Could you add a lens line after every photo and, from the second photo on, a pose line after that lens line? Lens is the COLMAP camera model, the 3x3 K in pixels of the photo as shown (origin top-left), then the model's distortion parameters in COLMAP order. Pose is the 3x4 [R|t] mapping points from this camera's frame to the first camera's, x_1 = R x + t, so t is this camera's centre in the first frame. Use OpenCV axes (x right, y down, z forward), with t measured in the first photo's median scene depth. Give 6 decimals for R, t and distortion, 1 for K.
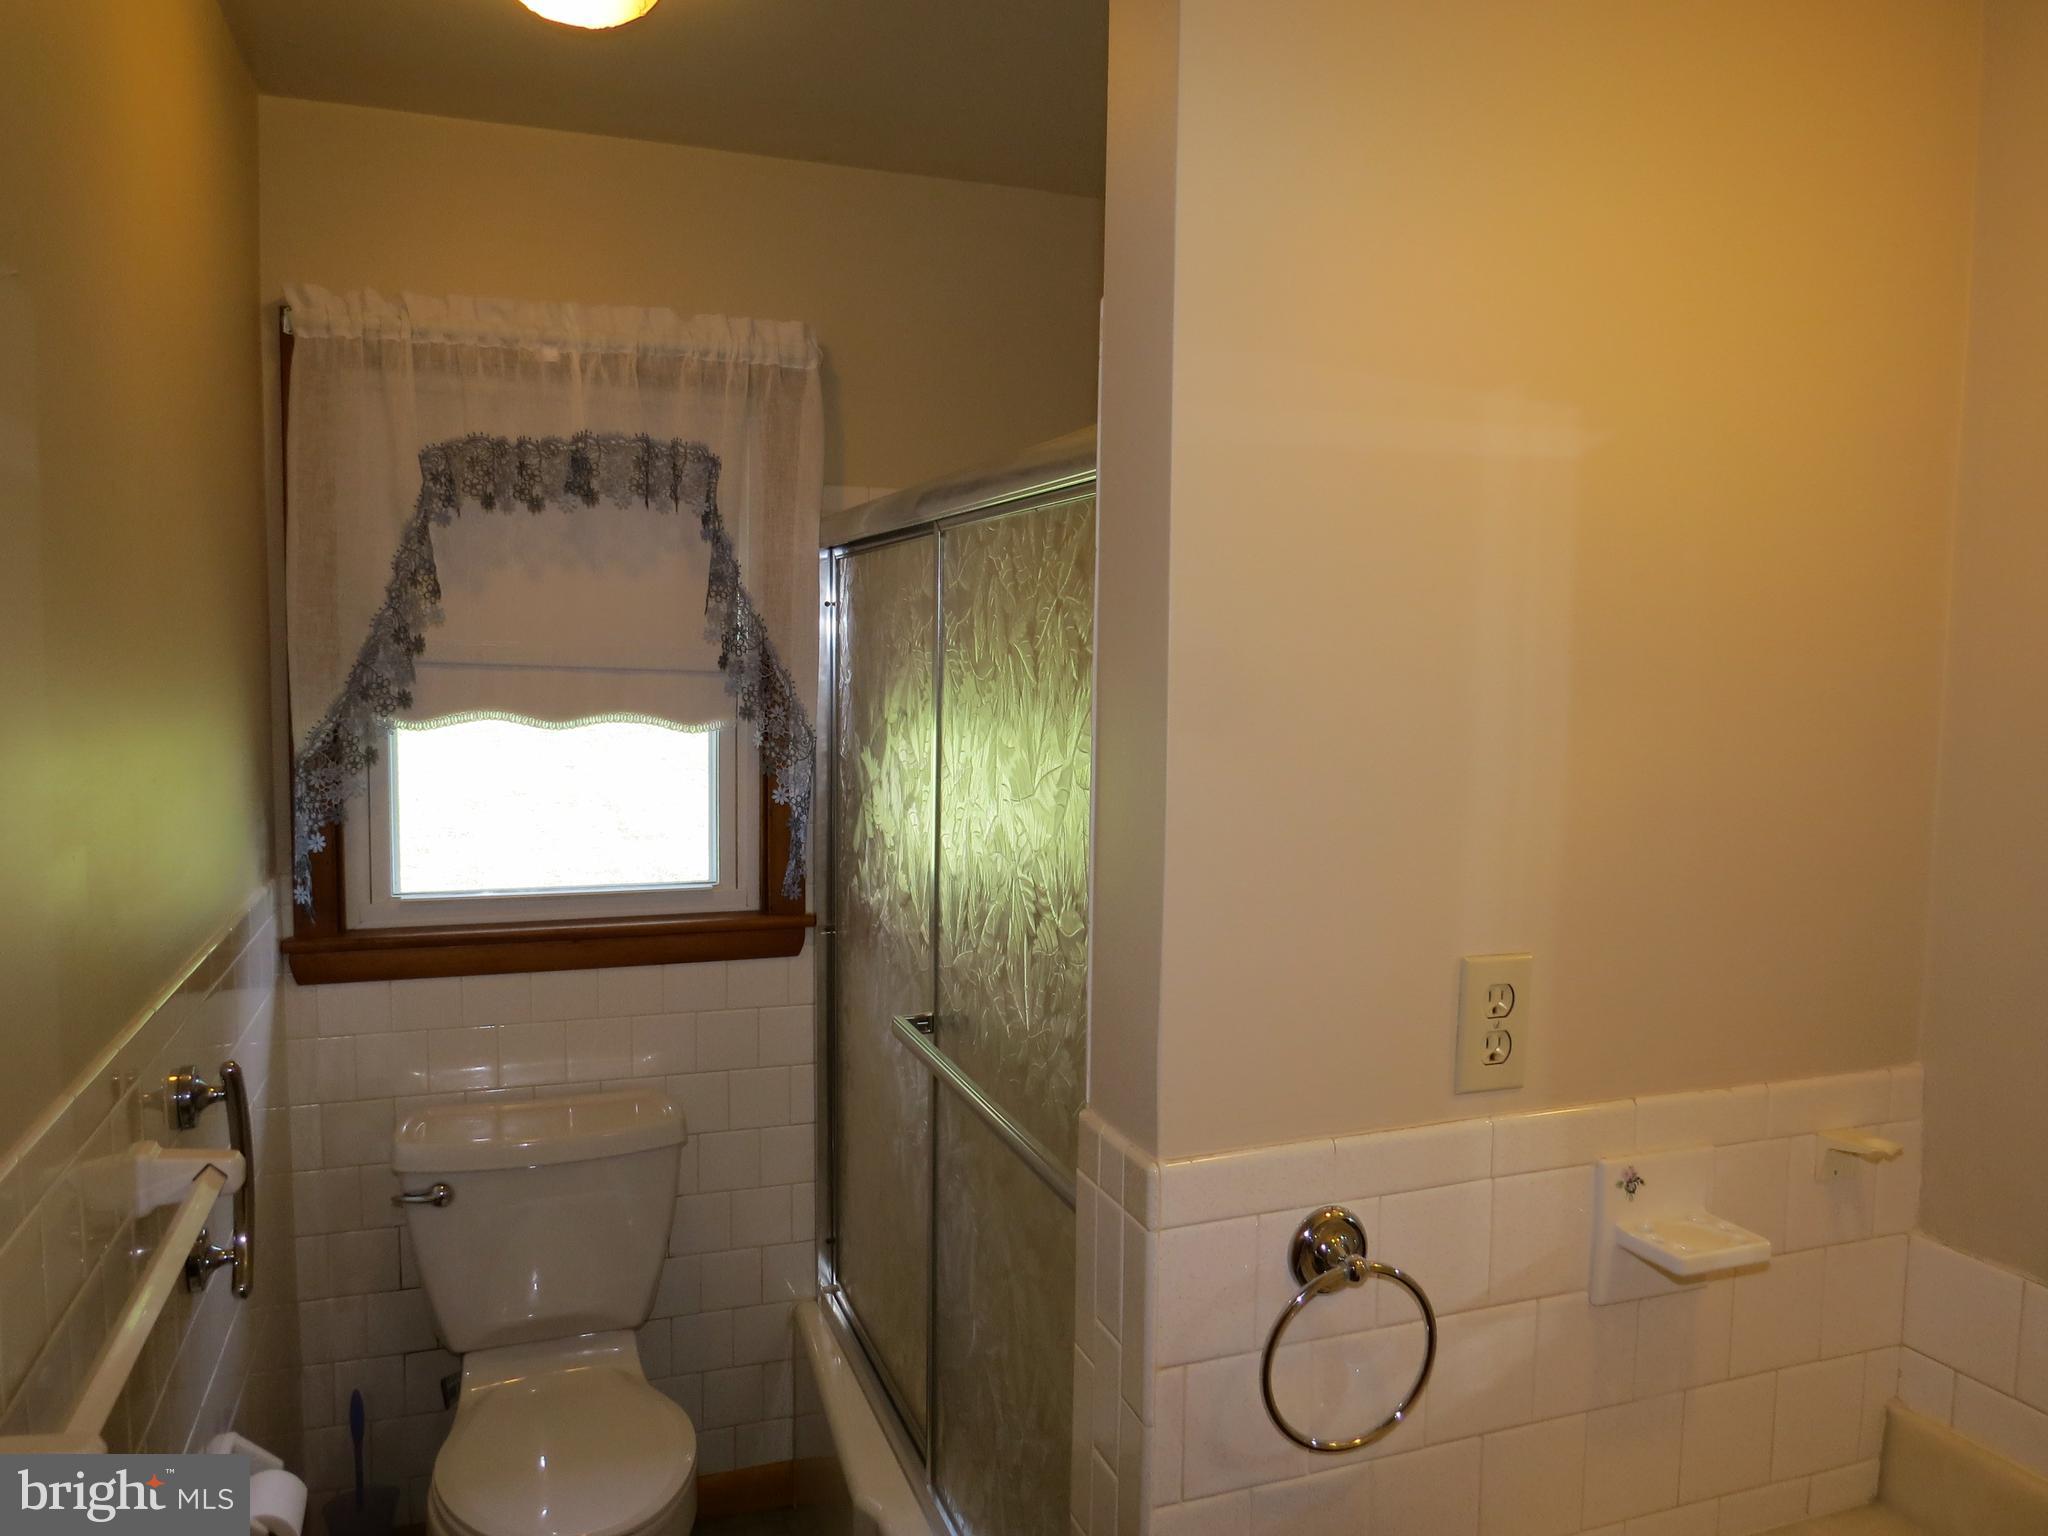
lens RADIAL K [[1452.2, 0, 1030.1], [0, 1452.2, 765.0], [0, 0, 1]] dist [-0.022515, 0.002416]
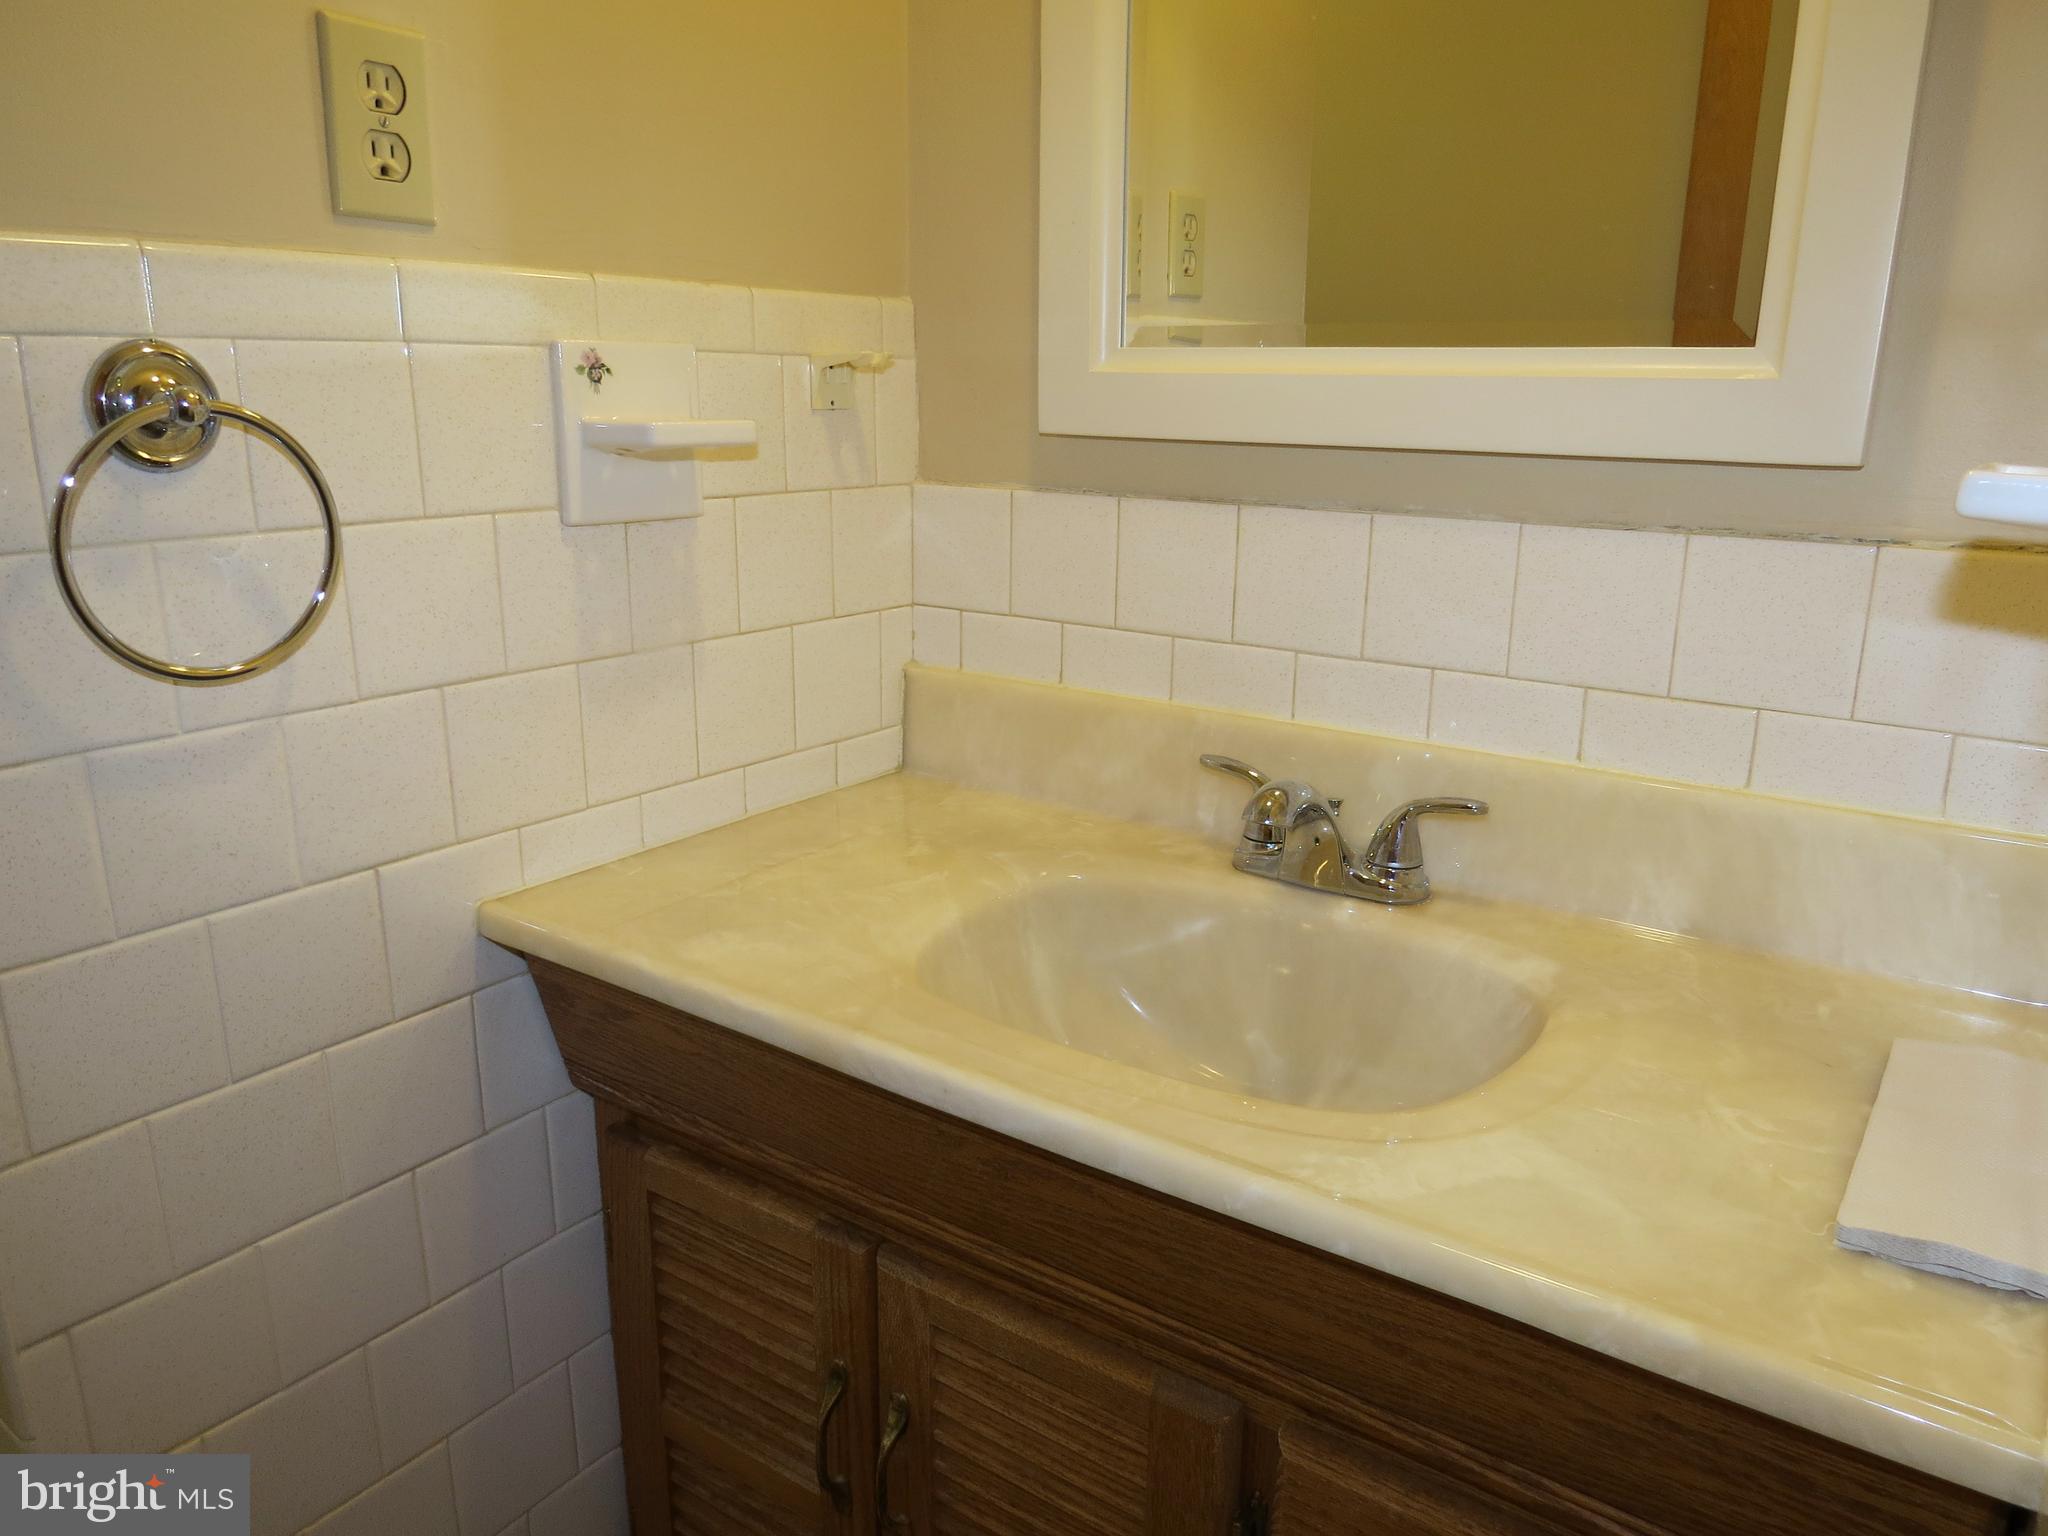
lens RADIAL K [[1452.2, 0, 1030.1], [0, 1452.2, 765.0], [0, 0, 1]] dist [-0.022515, 0.002416]
pose [[0.830370, -0.147442, 0.537351, 0.145582], [0.045254, 0.979015, 0.198698, 0.357859], [-0.555372, -0.140675, 0.819617, 0.153207]]
